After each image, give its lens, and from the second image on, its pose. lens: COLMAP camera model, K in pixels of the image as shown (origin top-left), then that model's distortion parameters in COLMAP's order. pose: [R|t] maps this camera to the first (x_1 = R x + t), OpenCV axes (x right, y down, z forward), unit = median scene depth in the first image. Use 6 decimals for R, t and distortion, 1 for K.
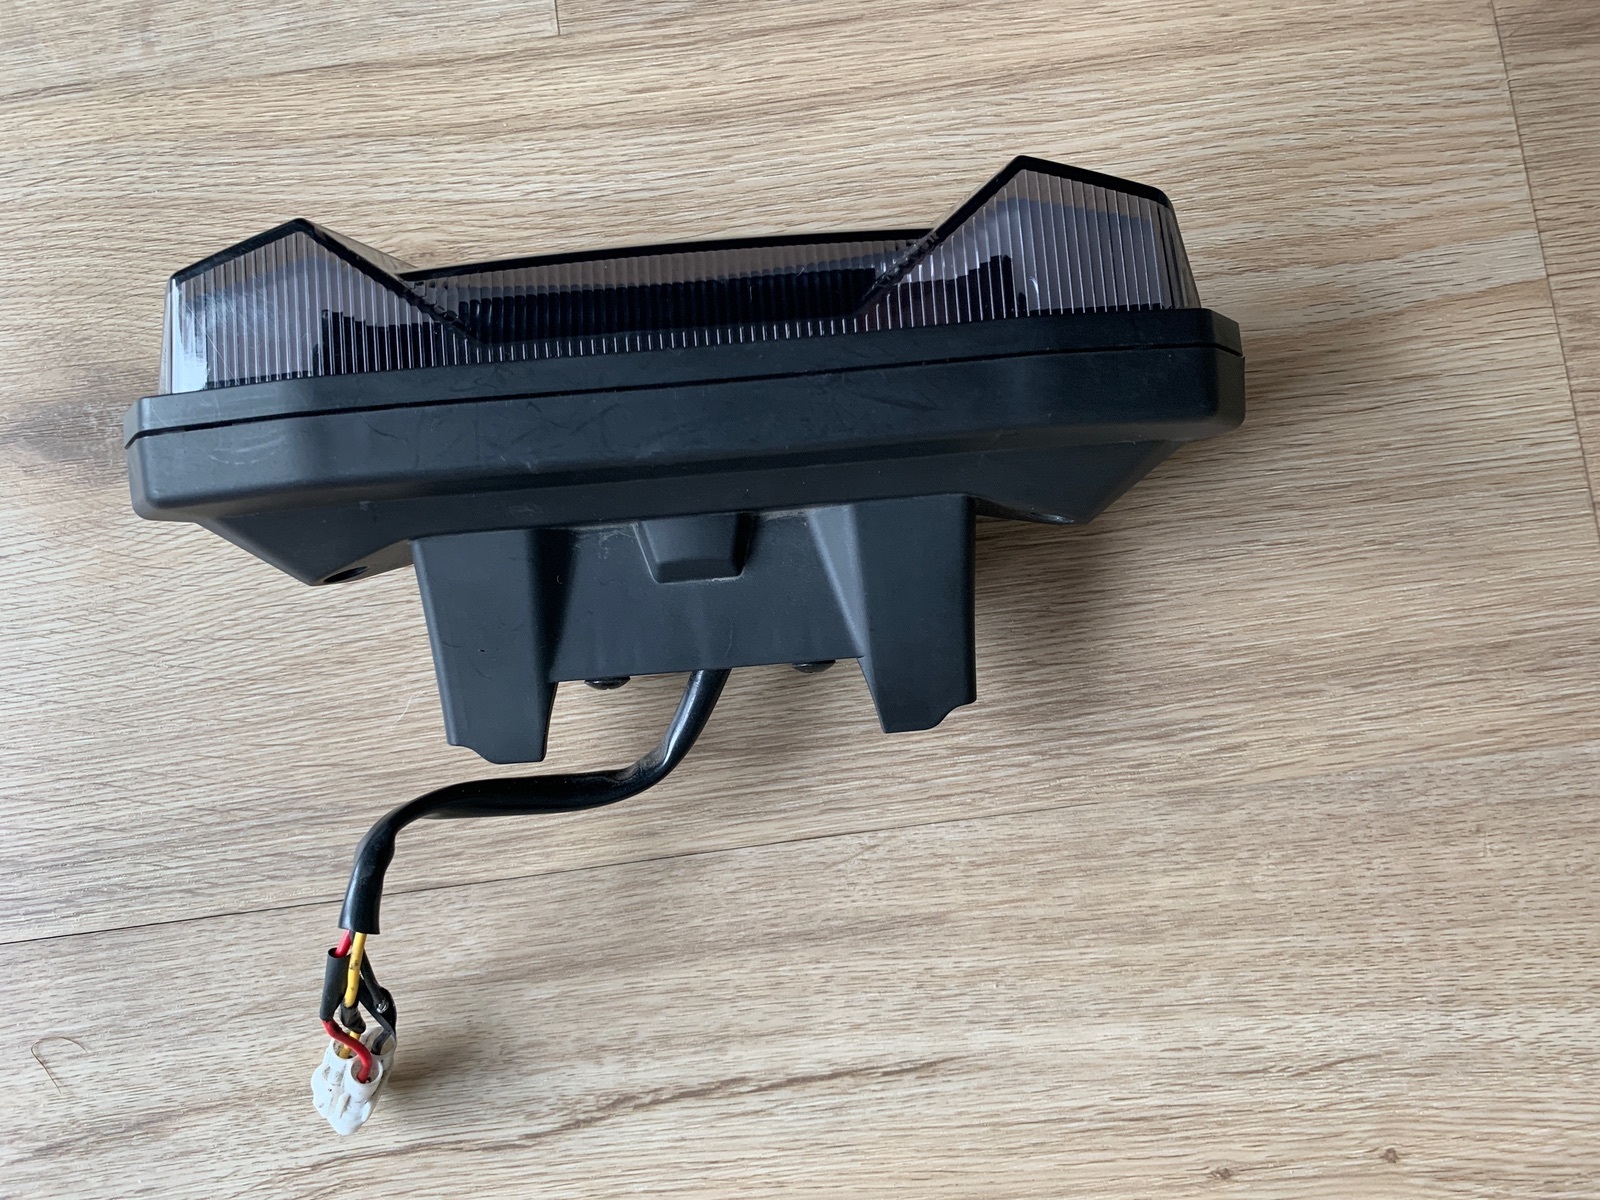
lens RADIAL K [[1225.9, 0, 787.3], [0, 1225.9, 588.6], [0, 0, 1]] dist [0.010322, -0.009448]
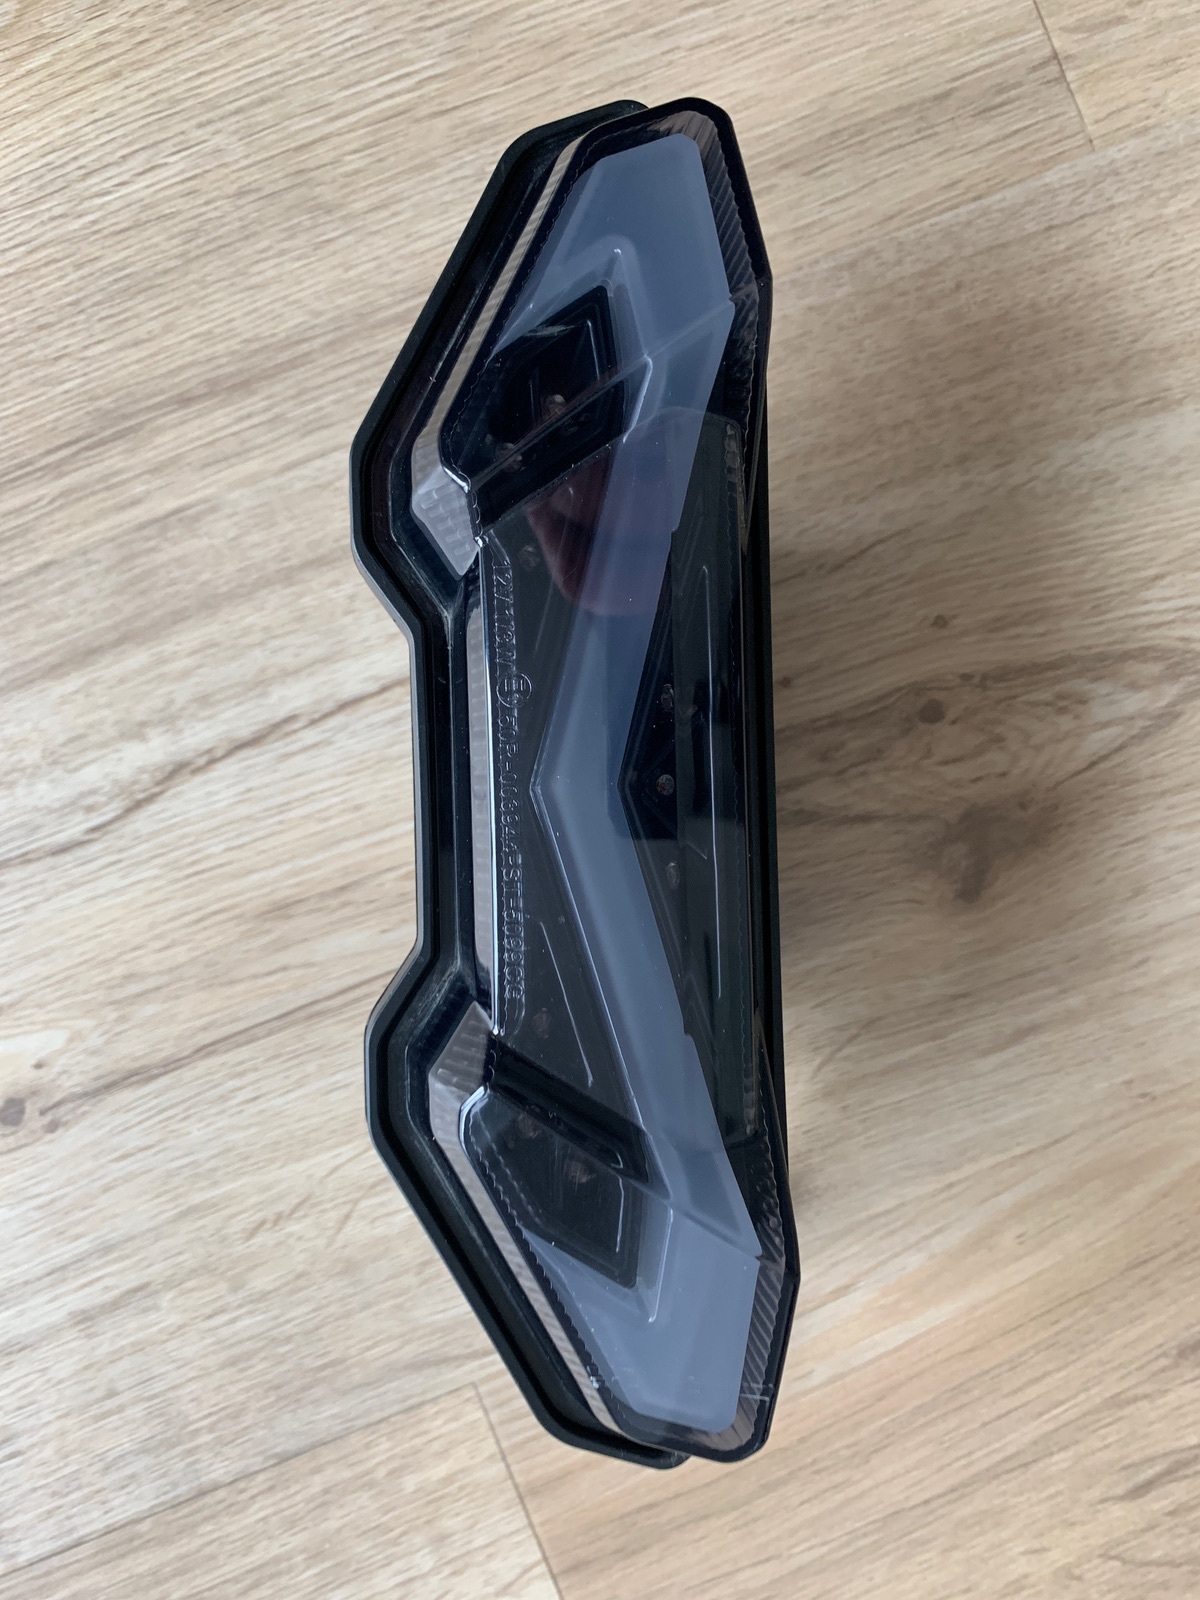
lens RADIAL K [[1225.9, 0, 612.5], [0, 1225.9, 804.3], [0, 0, 1]] dist [0.010322, -0.009448]
pose [[0.965731, -0.255683, 0.044619, 0.146644], [0.250505, 0.963191, 0.097522, 0.432460], [-0.067912, -0.083002, 0.994233, 0.009020]]
